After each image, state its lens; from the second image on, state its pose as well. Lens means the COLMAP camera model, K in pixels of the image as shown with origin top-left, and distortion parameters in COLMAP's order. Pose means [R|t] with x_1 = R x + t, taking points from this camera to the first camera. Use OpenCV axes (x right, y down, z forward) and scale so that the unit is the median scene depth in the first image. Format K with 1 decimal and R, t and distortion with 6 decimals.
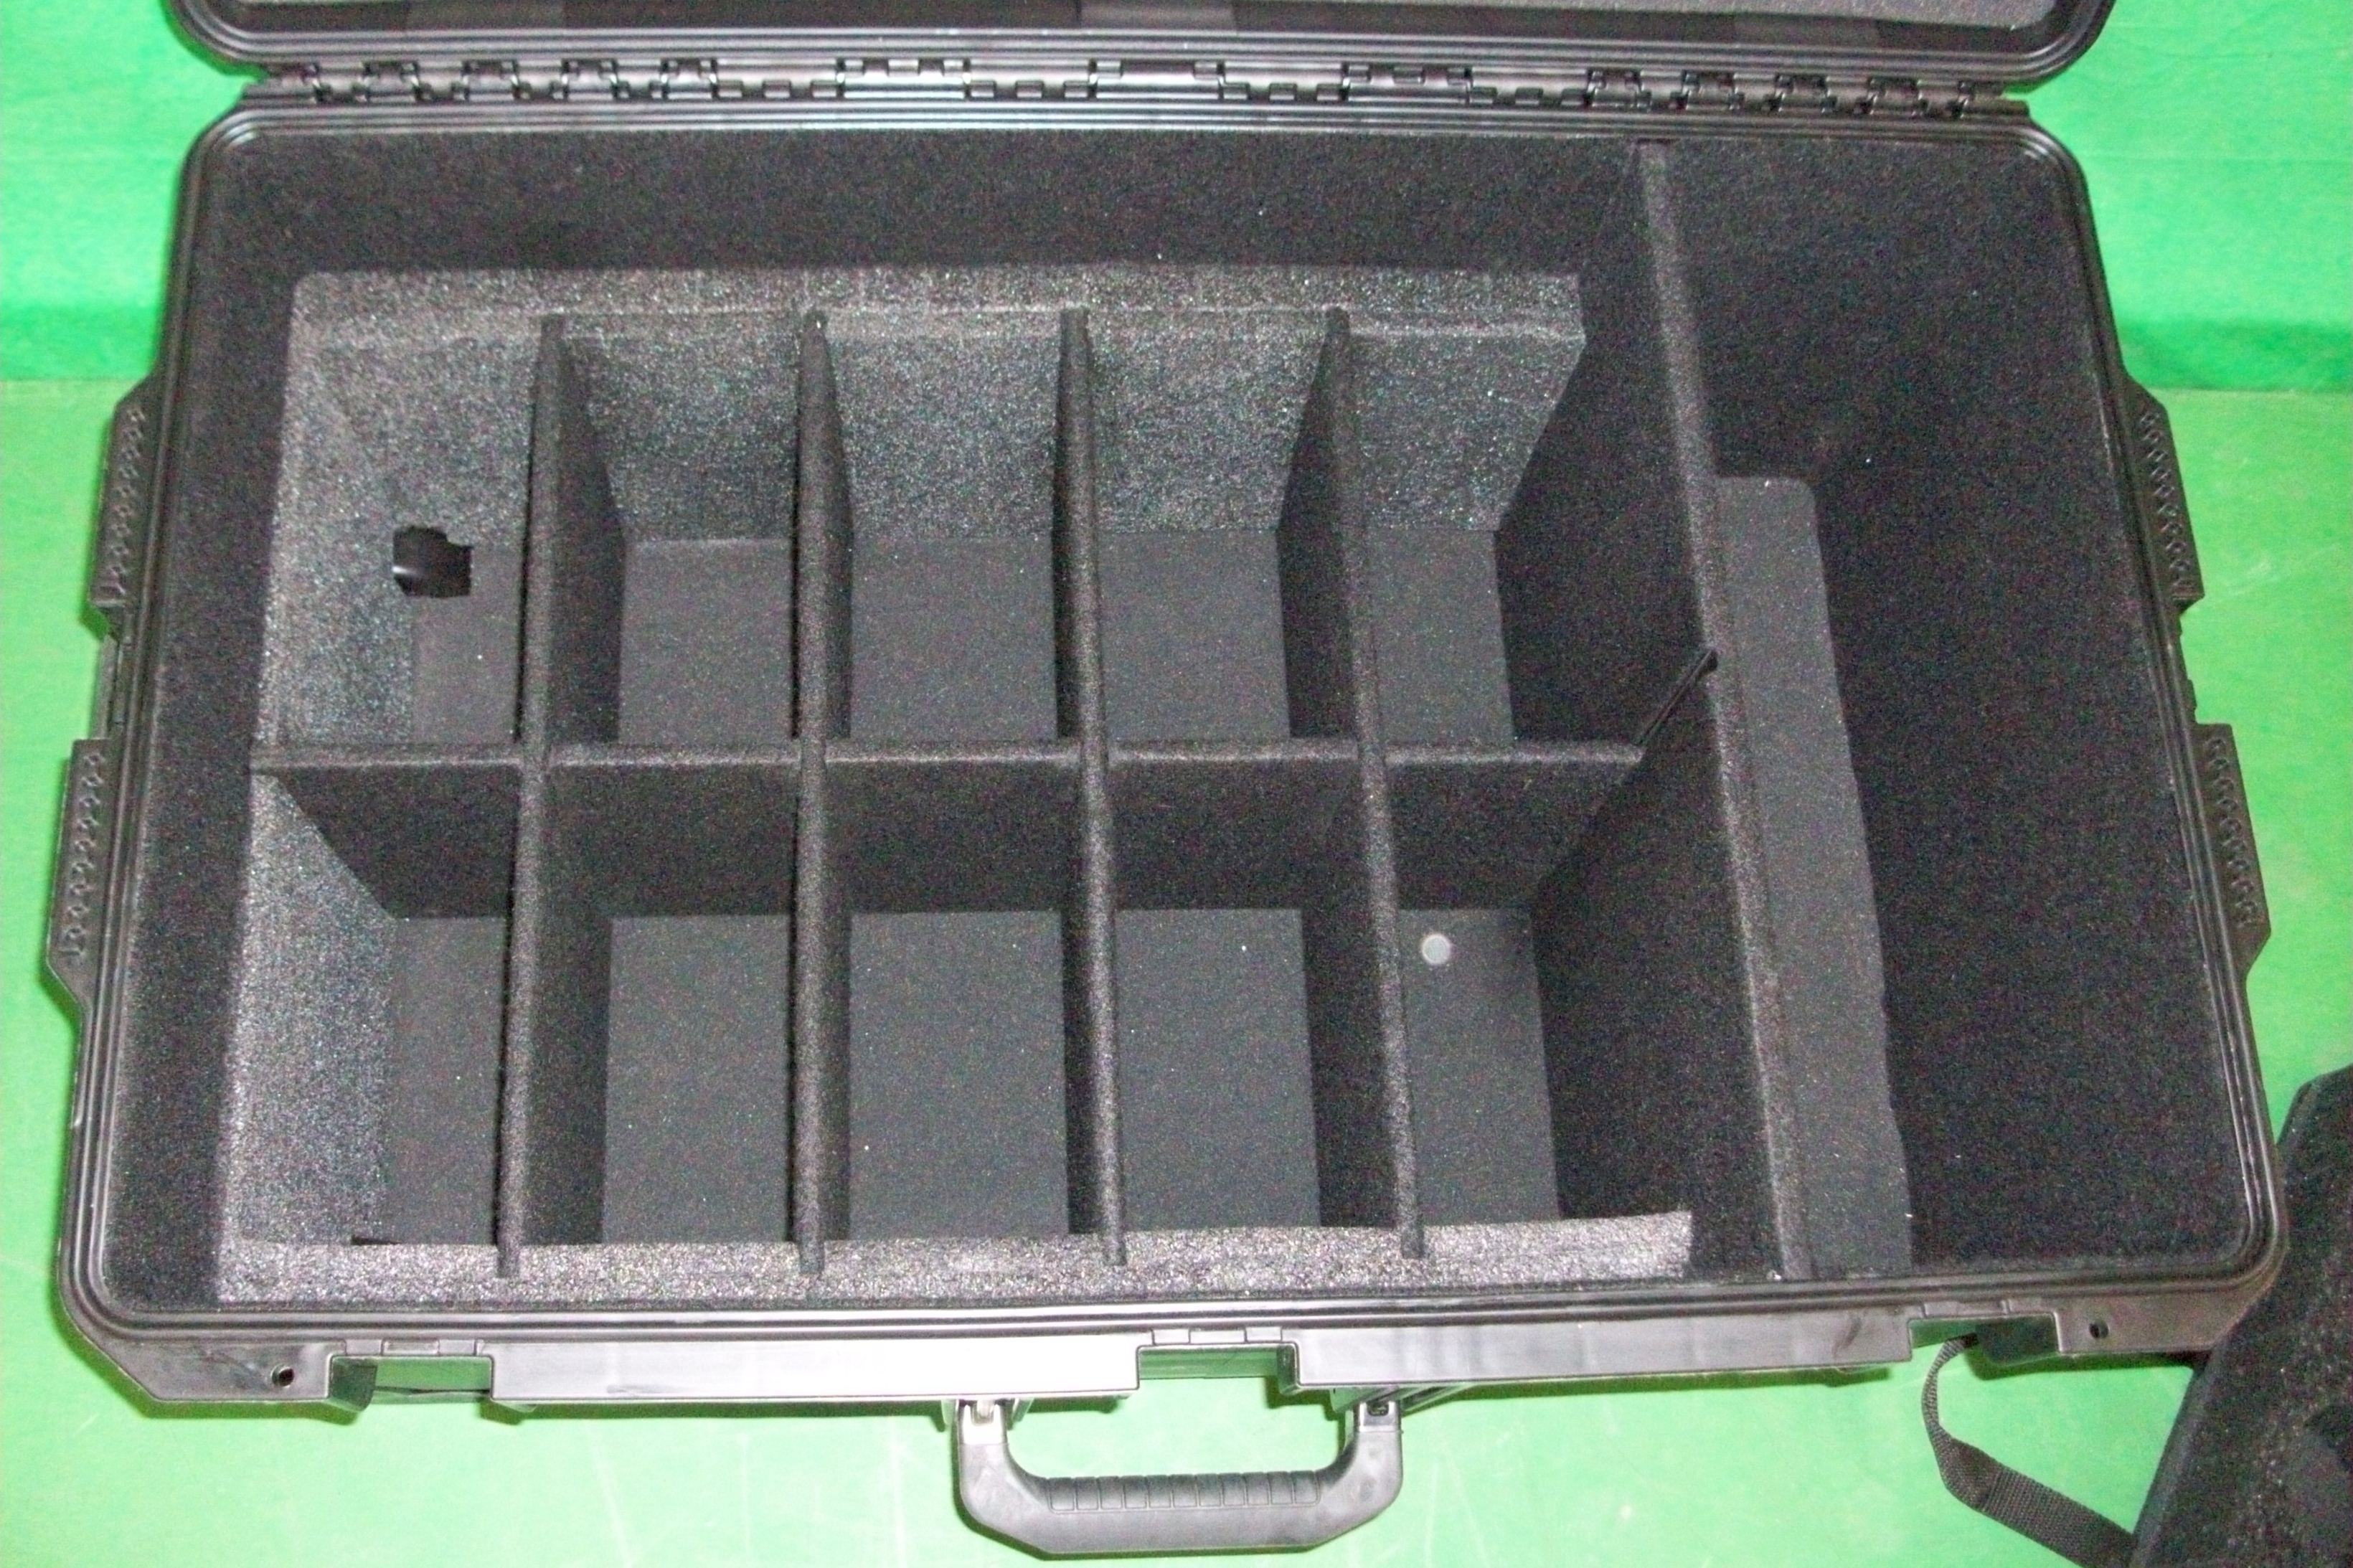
lens RADIAL K [[2483.9, 0, 1138.1], [0, 2483.9, 734.6], [0, 0, 1]] dist [-0.123369, 0.042701]
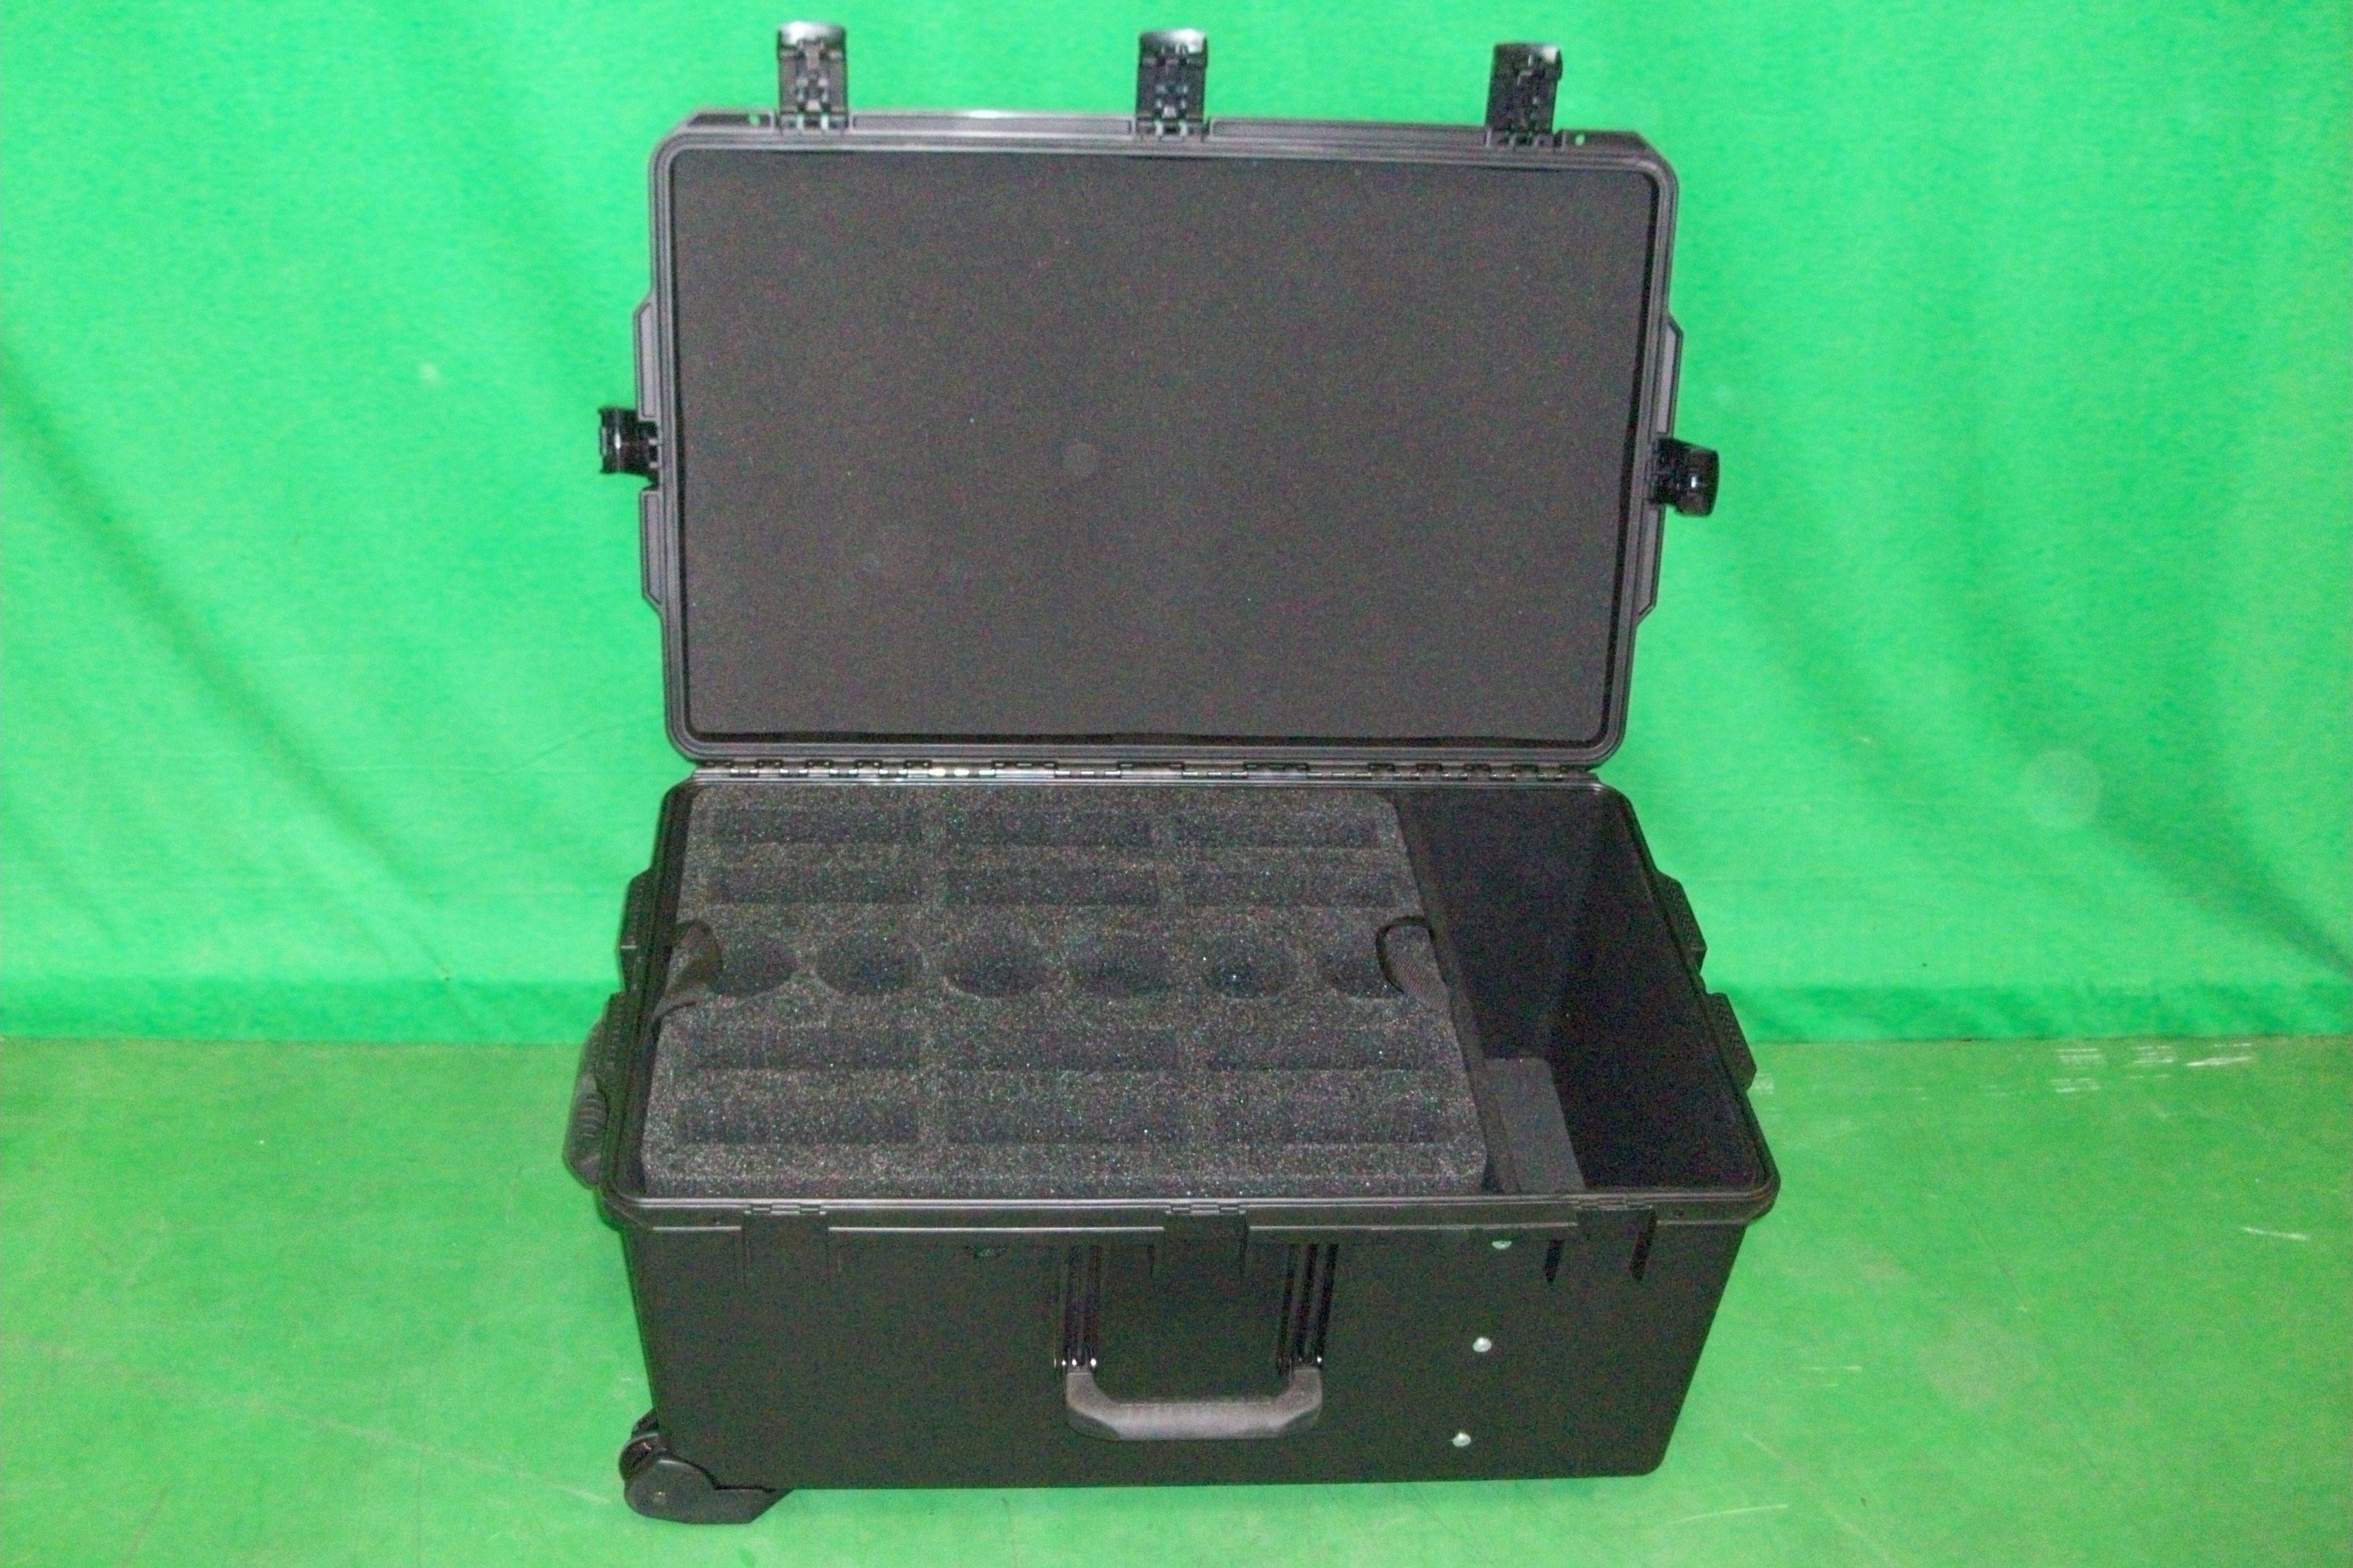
lens RADIAL K [[2483.9, 0, 1138.1], [0, 2483.9, 734.6], [0, 0, 1]] dist [-0.123369, 0.042701]
pose [[0.999483, -0.028851, 0.014201, -0.031650], [0.031636, 0.803060, -0.595058, 0.927045], [0.005763, 0.595200, 0.803557, -0.649592]]
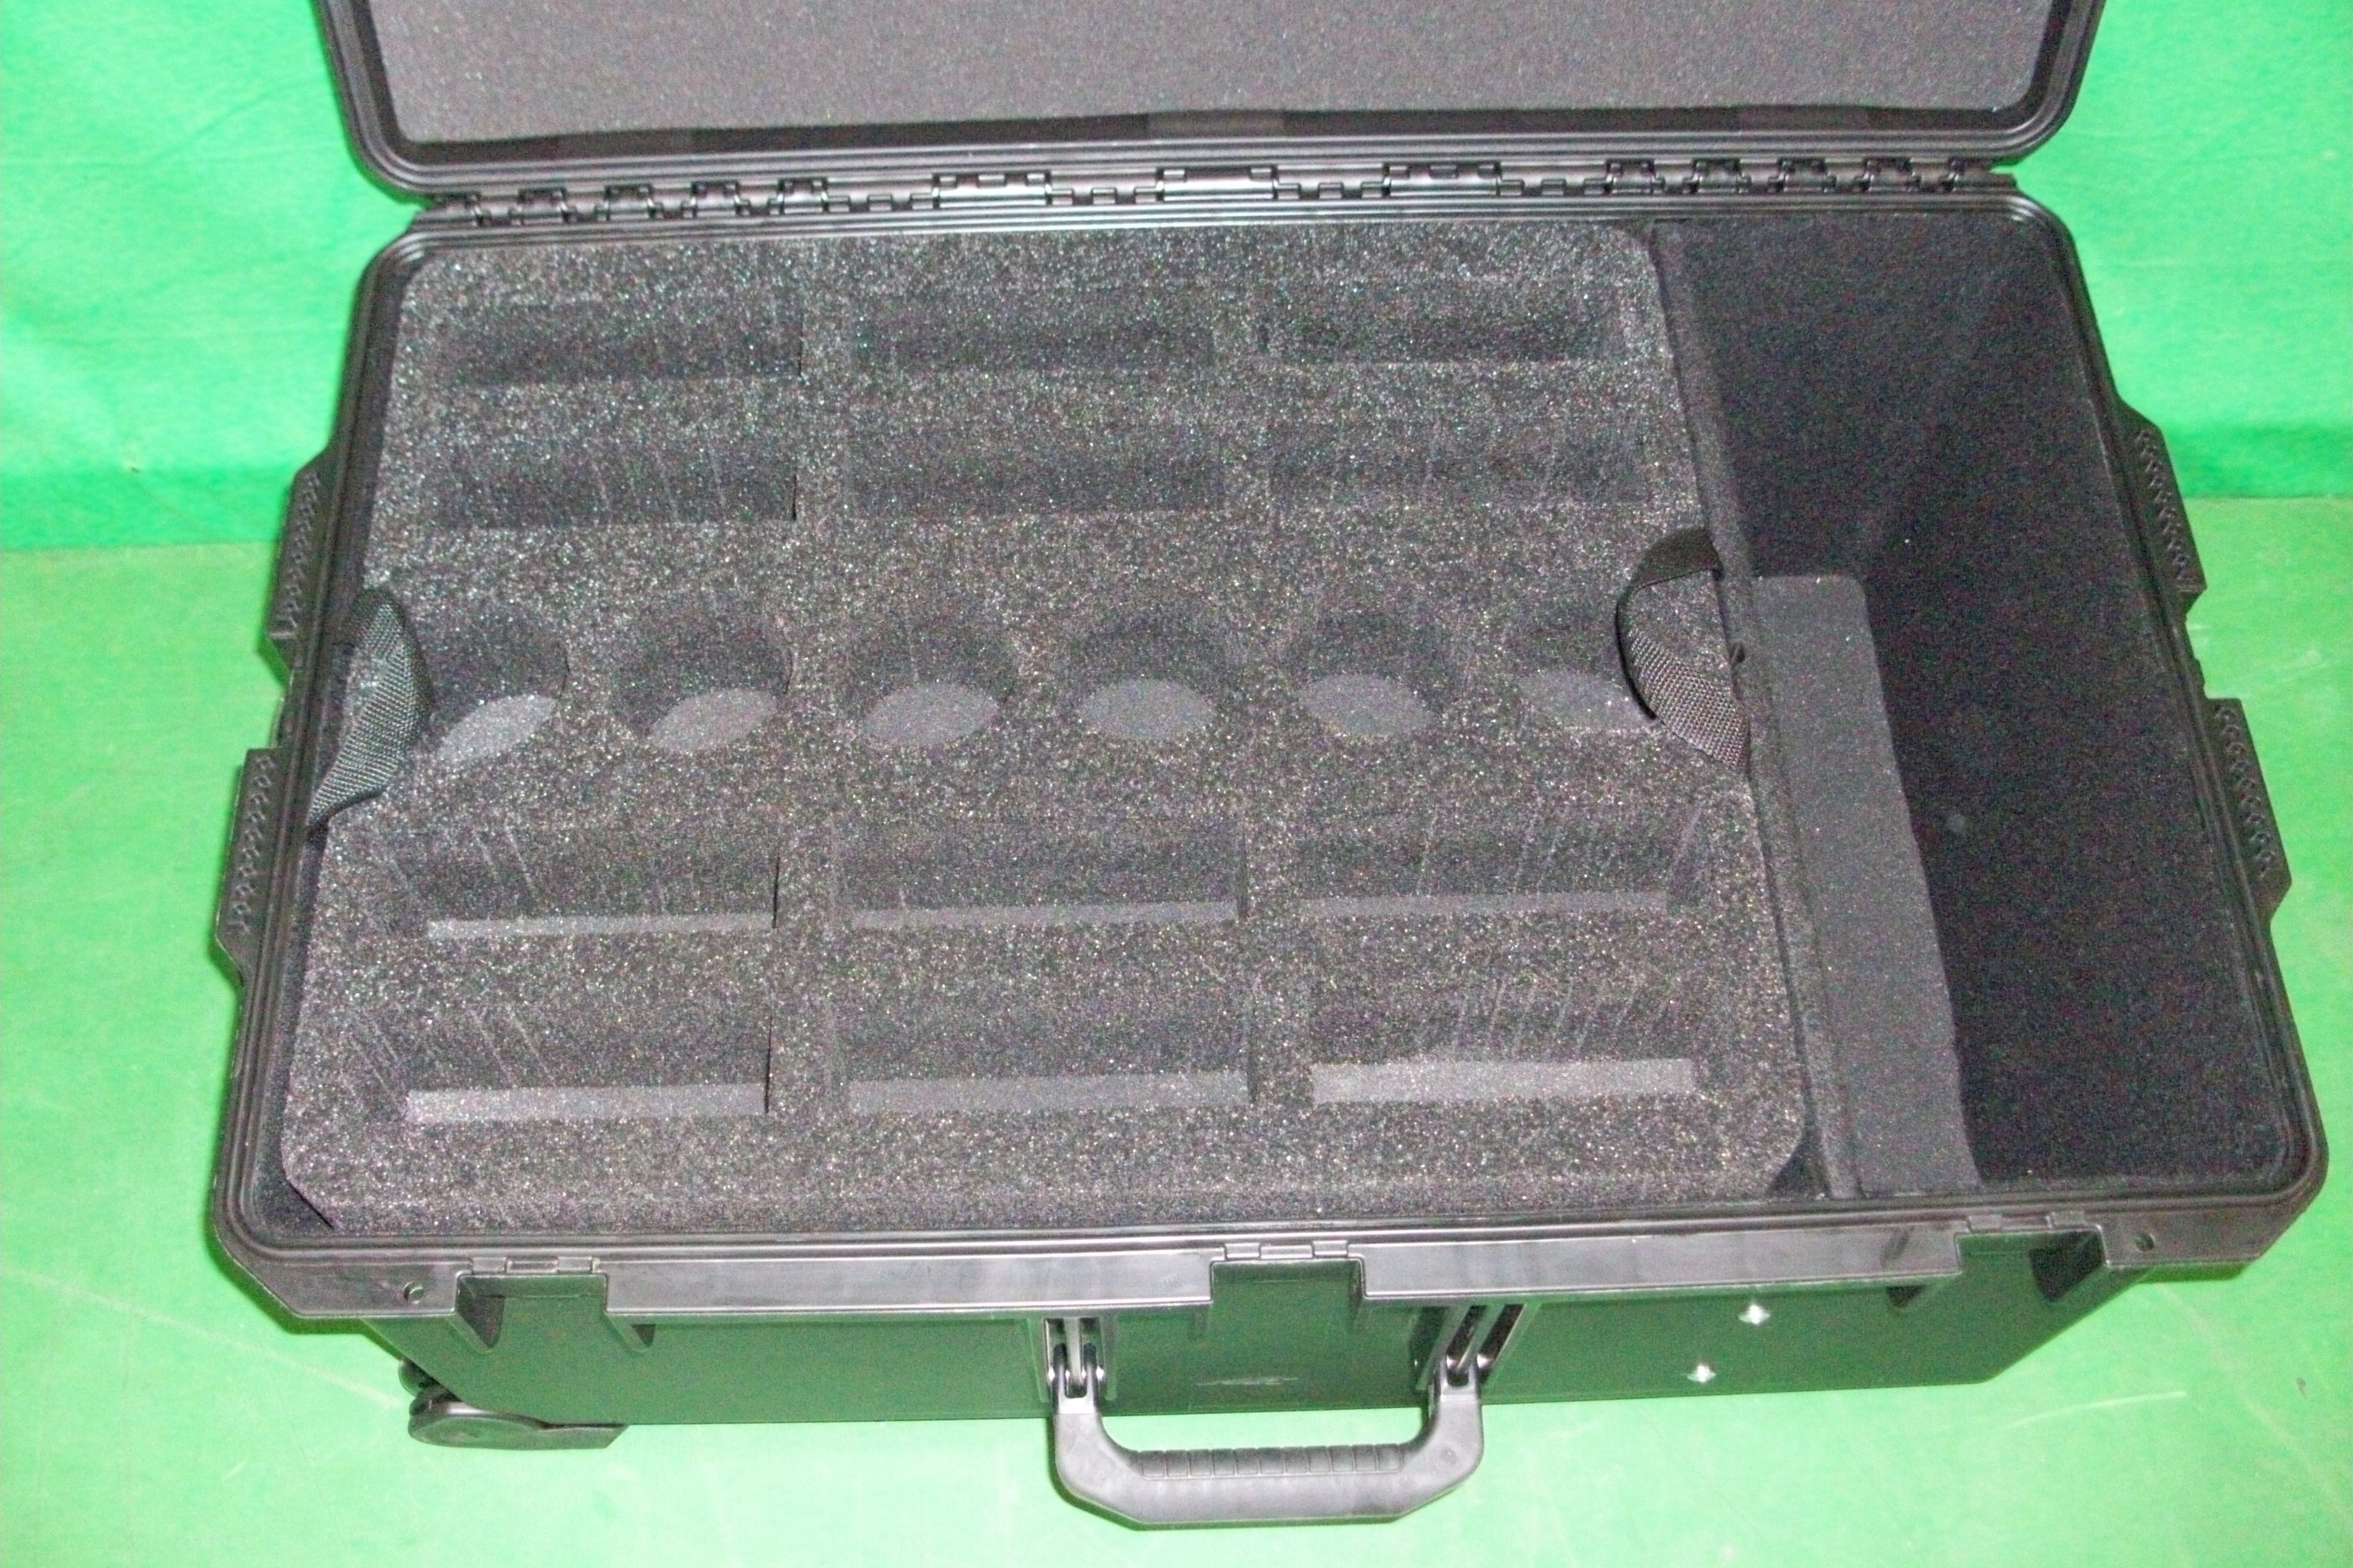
lens RADIAL K [[2483.9, 0, 1138.1], [0, 2483.9, 734.6], [0, 0, 1]] dist [-0.123369, 0.042701]
pose [[0.997470, -0.030353, -0.064283, 0.036878], [0.019418, 0.986210, -0.164355, 0.168024], [0.068385, 0.162691, 0.984304, -0.068286]]
